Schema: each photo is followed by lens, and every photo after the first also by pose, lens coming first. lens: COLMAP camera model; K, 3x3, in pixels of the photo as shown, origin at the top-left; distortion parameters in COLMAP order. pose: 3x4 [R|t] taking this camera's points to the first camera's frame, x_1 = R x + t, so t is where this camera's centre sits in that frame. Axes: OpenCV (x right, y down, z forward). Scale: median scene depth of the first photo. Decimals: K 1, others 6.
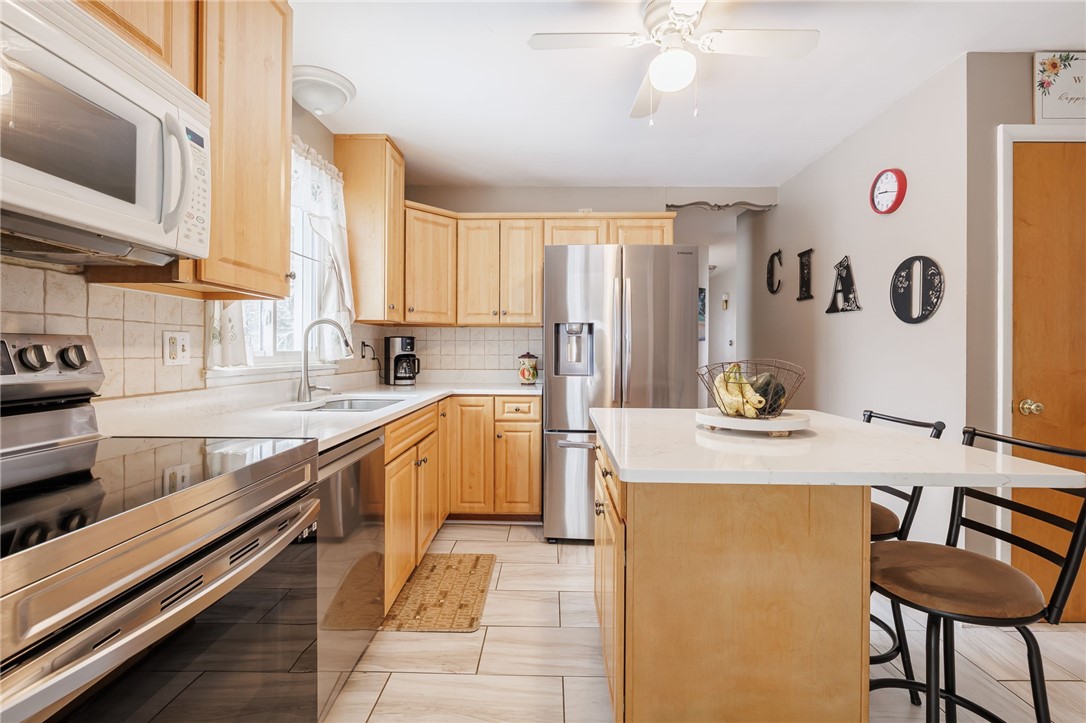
lens RADIAL K [[487.4, 0, 542.0], [0, 487.4, 351.4], [0, 0, 1]] dist [-0.003465, -0.000281]
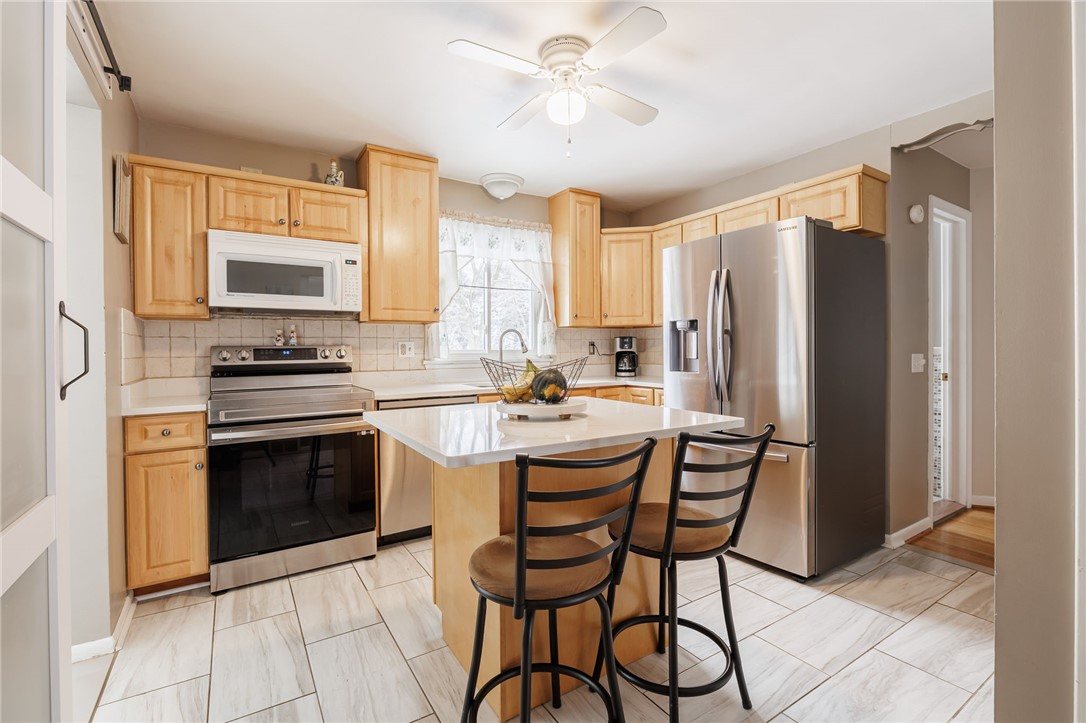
lens RADIAL K [[487.4, 0, 542.0], [0, 487.4, 351.4], [0, 0, 1]] dist [-0.003465, -0.000281]
pose [[0.552554, -0.003535, -0.833469, 0.916639], [0.009627, 0.999951, 0.002141, 0.002665], [0.833421, -0.009207, 0.552561, 0.228998]]
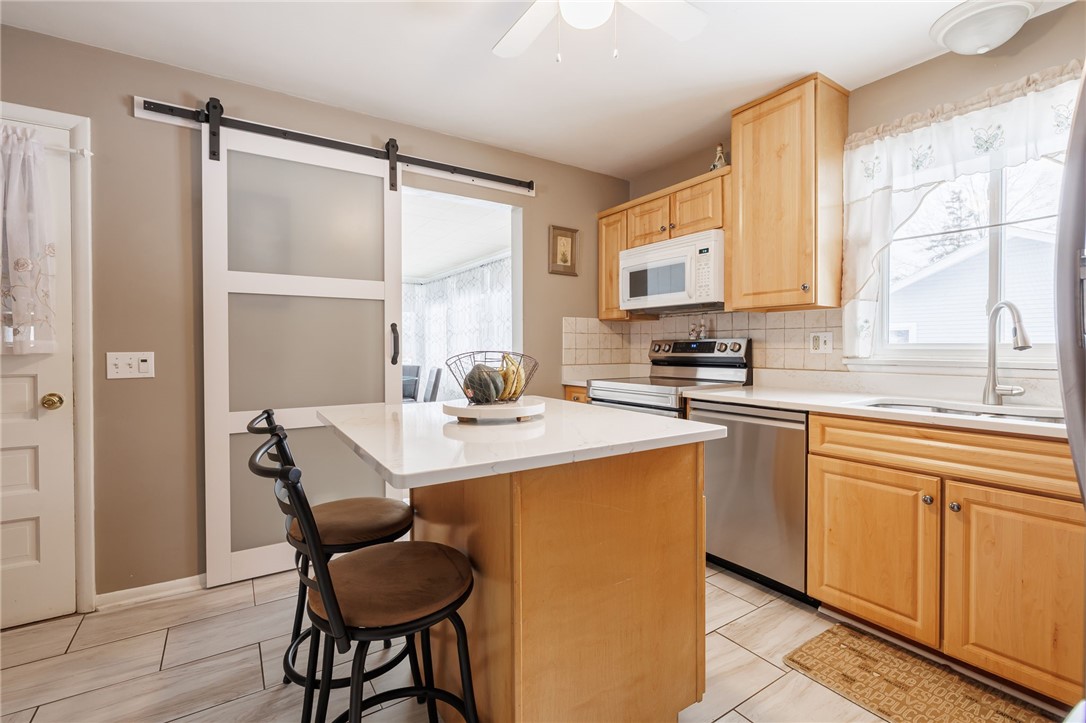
lens RADIAL K [[487.4, 0, 542.0], [0, 487.4, 351.4], [0, 0, 1]] dist [-0.003465, -0.000281]
pose [[-0.829174, 0.001635, -0.558988, 0.602735], [-0.002467, 0.999975, 0.006584, 0.009422], [0.558985, 0.006839, -0.829149, 1.250868]]
